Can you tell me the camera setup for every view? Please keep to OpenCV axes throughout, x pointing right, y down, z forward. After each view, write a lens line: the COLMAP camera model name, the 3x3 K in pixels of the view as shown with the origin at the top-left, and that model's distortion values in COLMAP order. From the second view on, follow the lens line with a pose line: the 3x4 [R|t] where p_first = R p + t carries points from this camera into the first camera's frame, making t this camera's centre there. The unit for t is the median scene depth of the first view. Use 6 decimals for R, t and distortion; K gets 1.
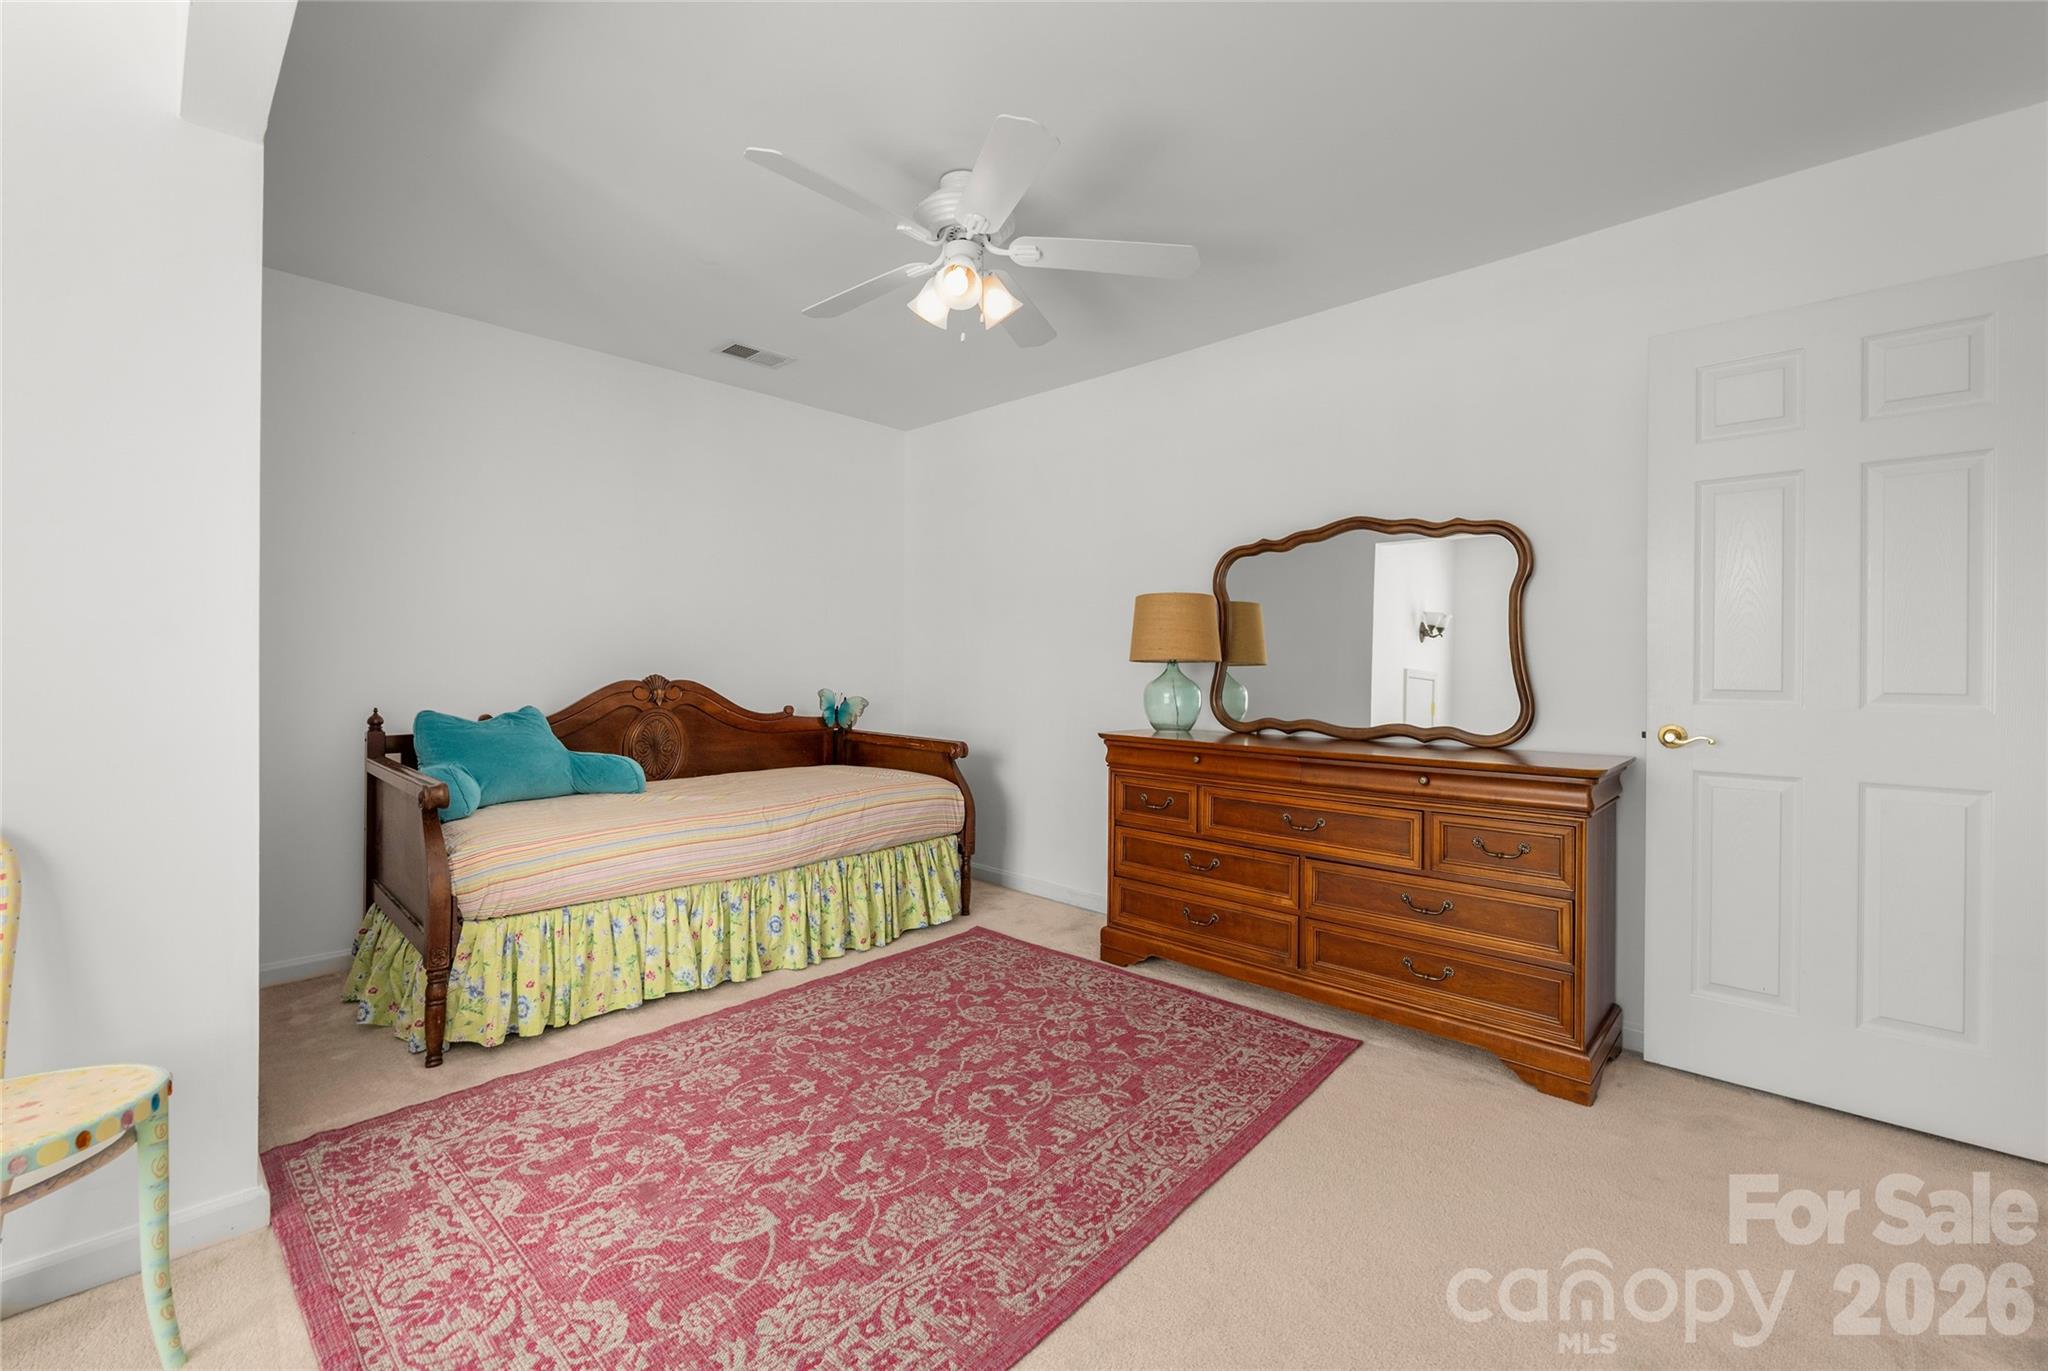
lens RADIAL K [[841.4, 0, 1029.5], [0, 841.4, 671.5], [0, 0, 1]] dist [-0.004227, -0.000058]
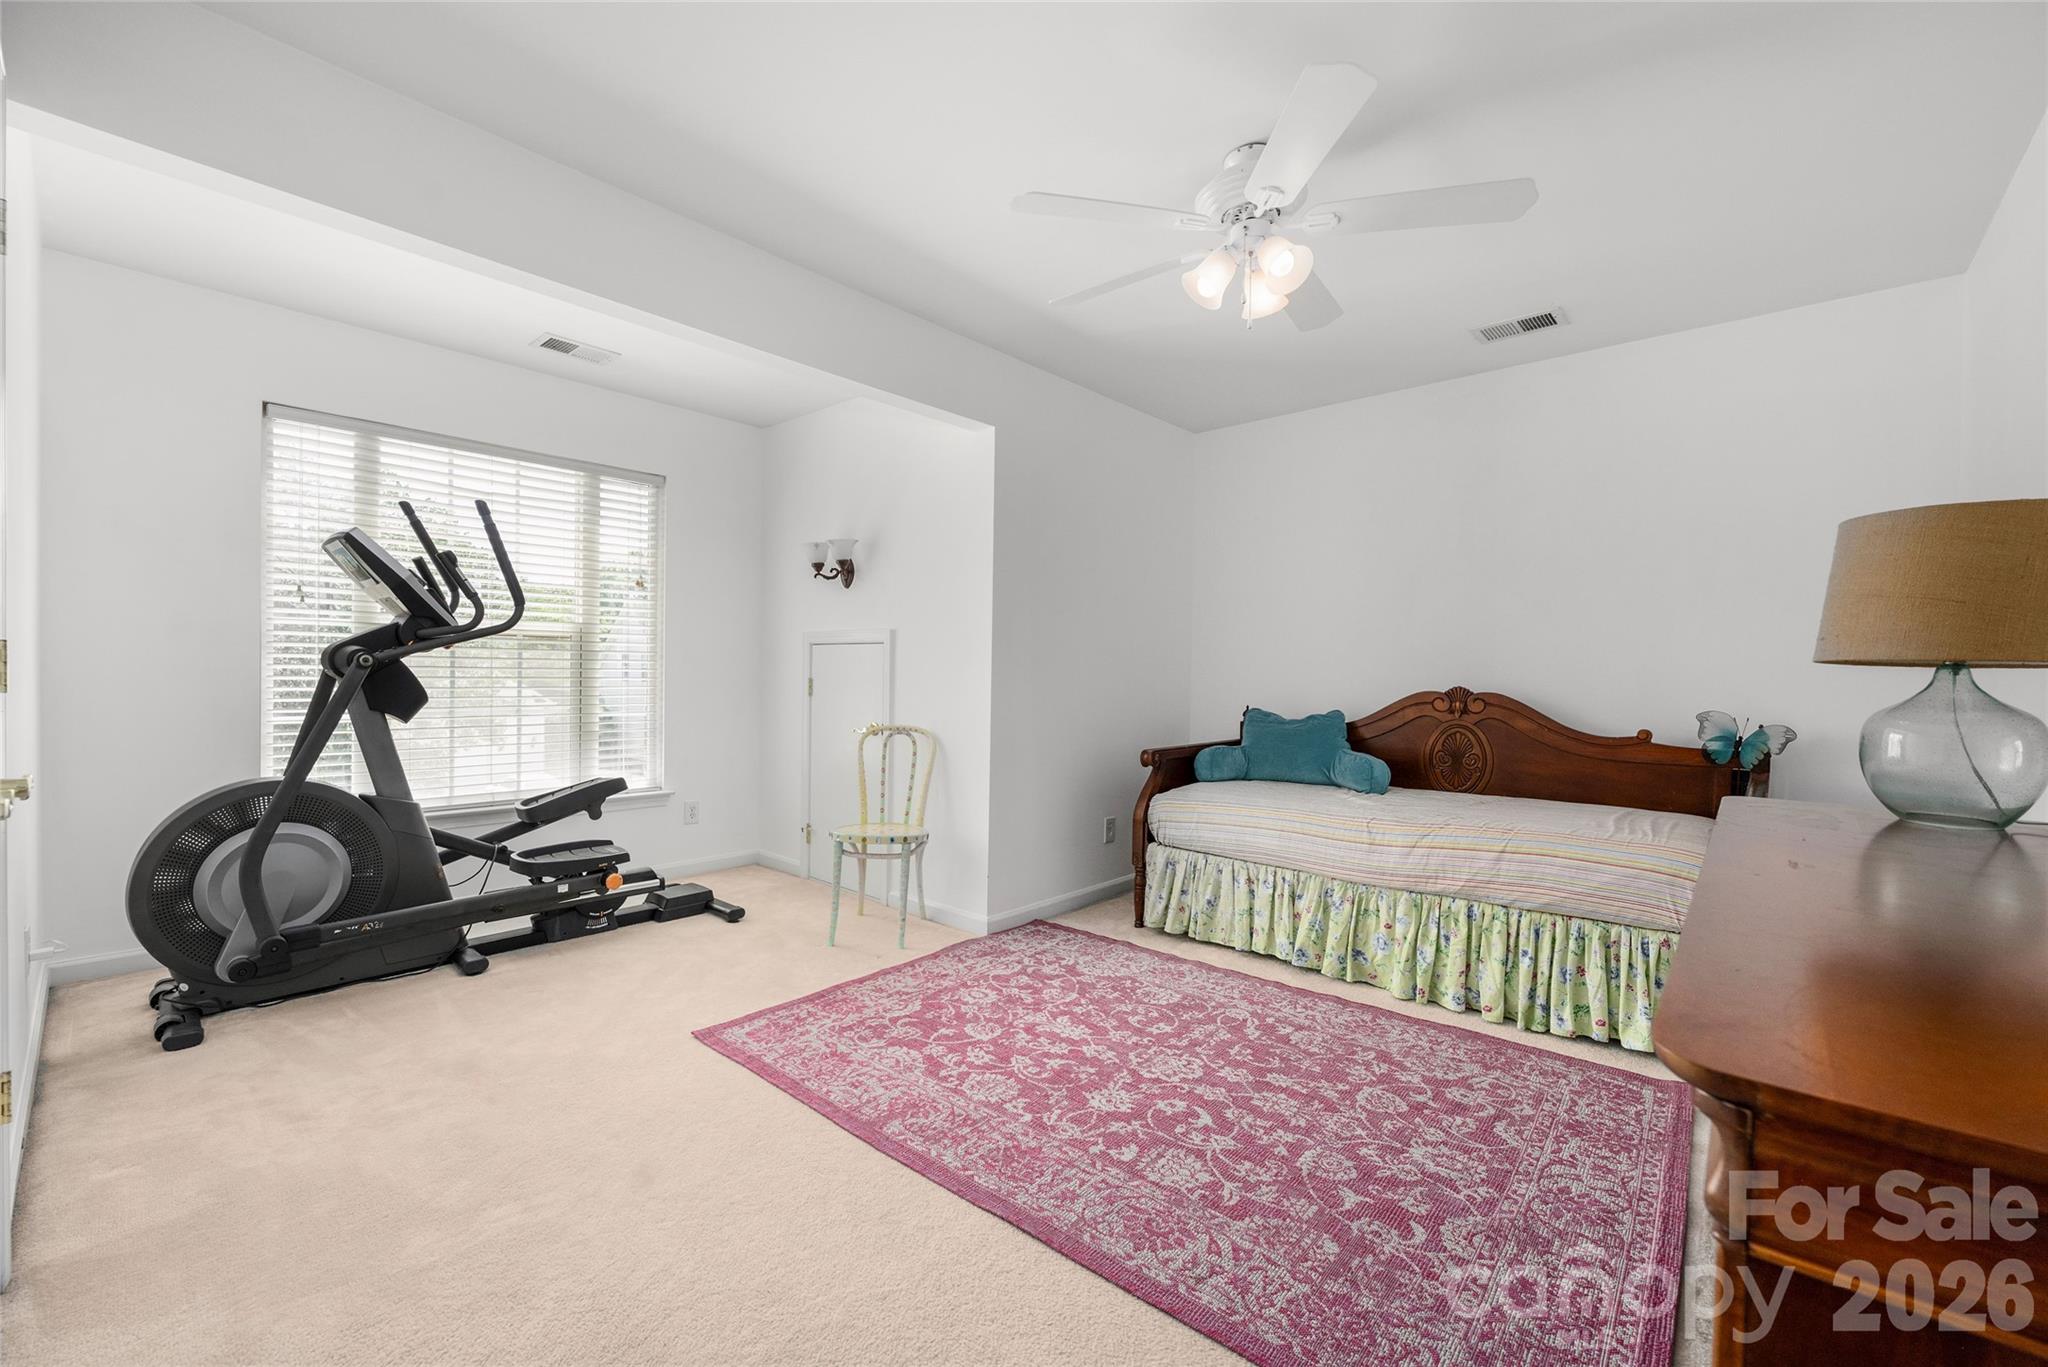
lens RADIAL K [[841.4, 0, 1029.0], [0, 841.4, 682.2], [0, 0, 1]] dist [-0.004227, -0.000058]
pose [[0.026642, 0.001514, -0.999644, 0.815256], [-0.015902, 0.999873, 0.001090, 0.008519], [0.999519, 0.015868, 0.026663, 0.696263]]
